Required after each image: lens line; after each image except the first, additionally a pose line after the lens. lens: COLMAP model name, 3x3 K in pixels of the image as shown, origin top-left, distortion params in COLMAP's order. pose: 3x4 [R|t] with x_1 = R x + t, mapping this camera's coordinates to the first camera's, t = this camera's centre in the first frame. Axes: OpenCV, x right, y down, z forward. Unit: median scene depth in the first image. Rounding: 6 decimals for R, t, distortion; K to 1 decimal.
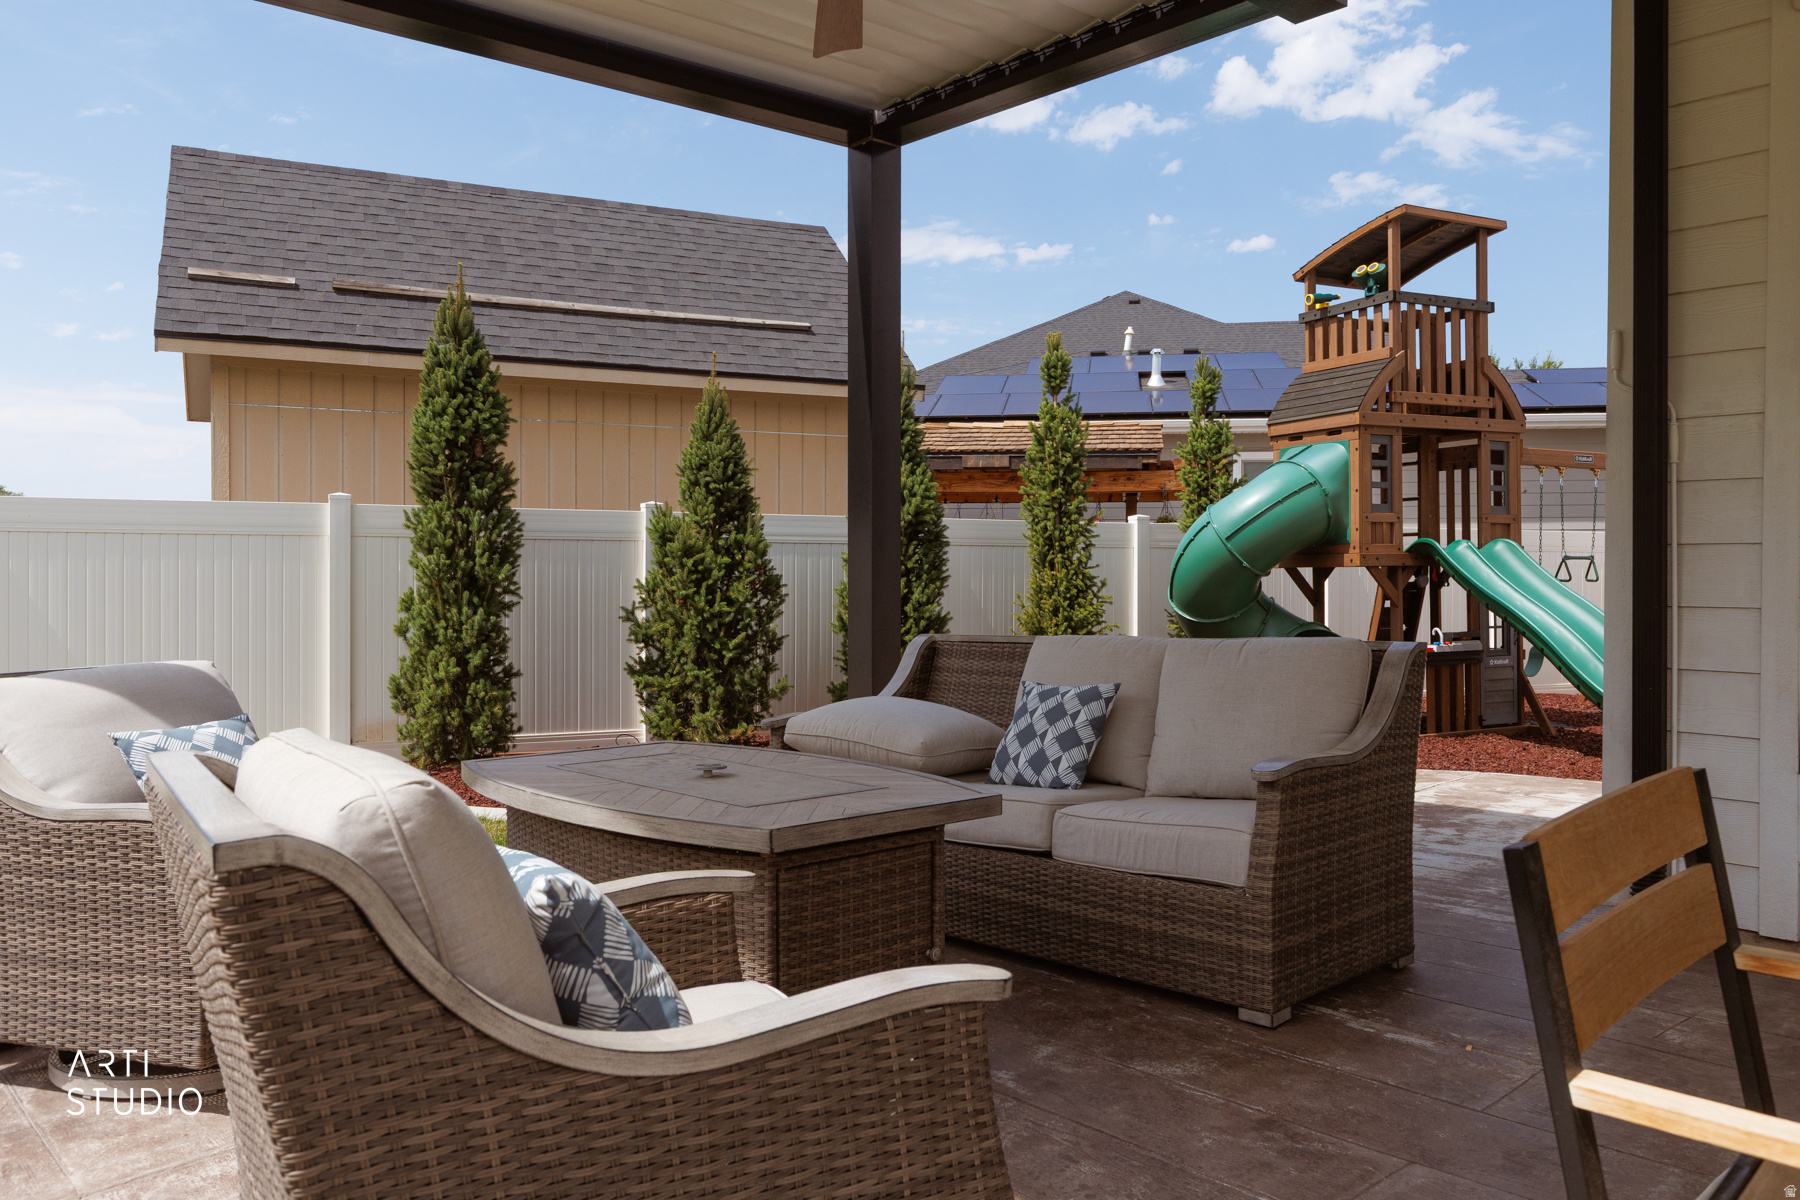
lens RADIAL K [[1393.2, 0, 900.0], [0, 1393.2, 600.0], [0, 0, 1]] dist [-0.334331, 0.000637]
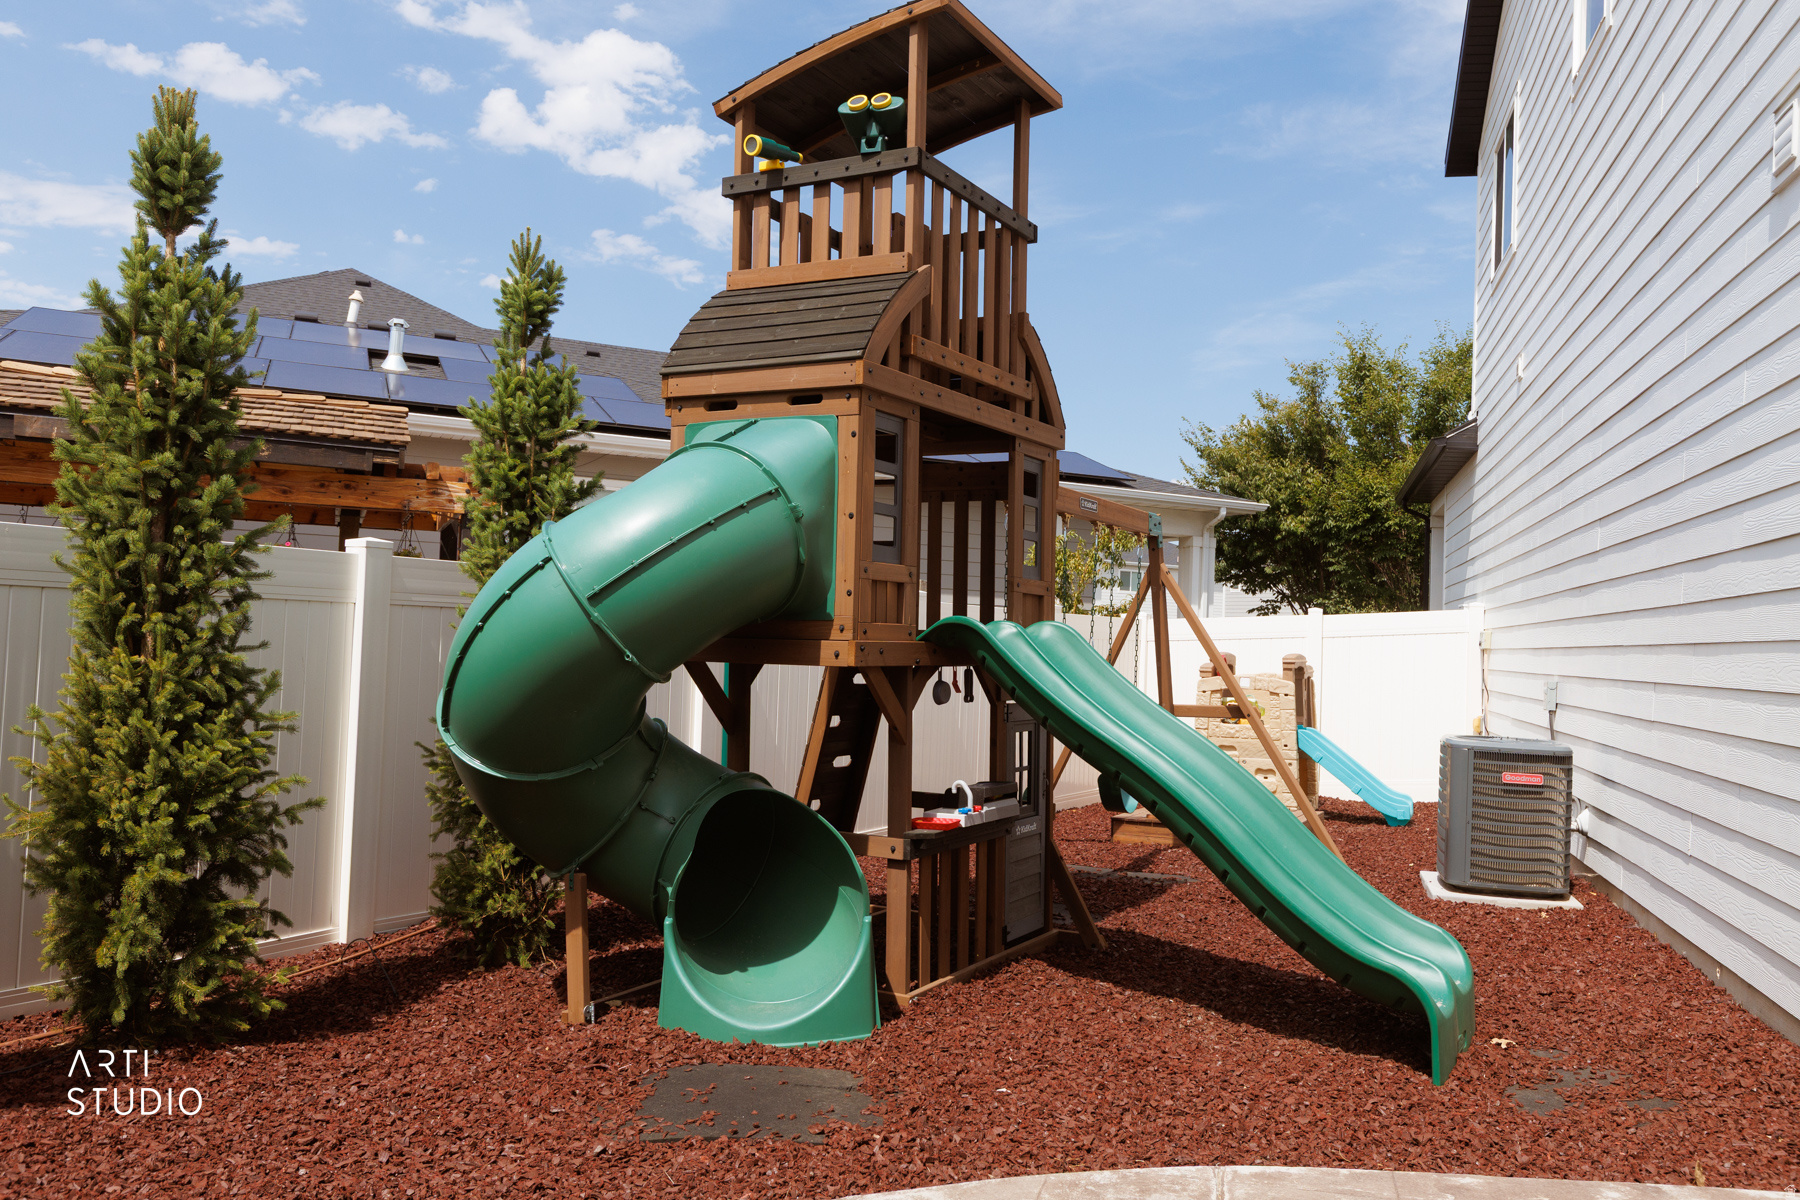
lens RADIAL K [[1316.2, 0, 851.8], [0, 1316.2, 626.8], [0, 0, 1]] dist [0.052959, 0.094153]
pose [[0.863651, 0.045769, 0.502008, 0.091713], [-0.038435, 0.998950, -0.024951, -0.026836], [-0.502623, 0.002254, 0.864503, 0.548119]]
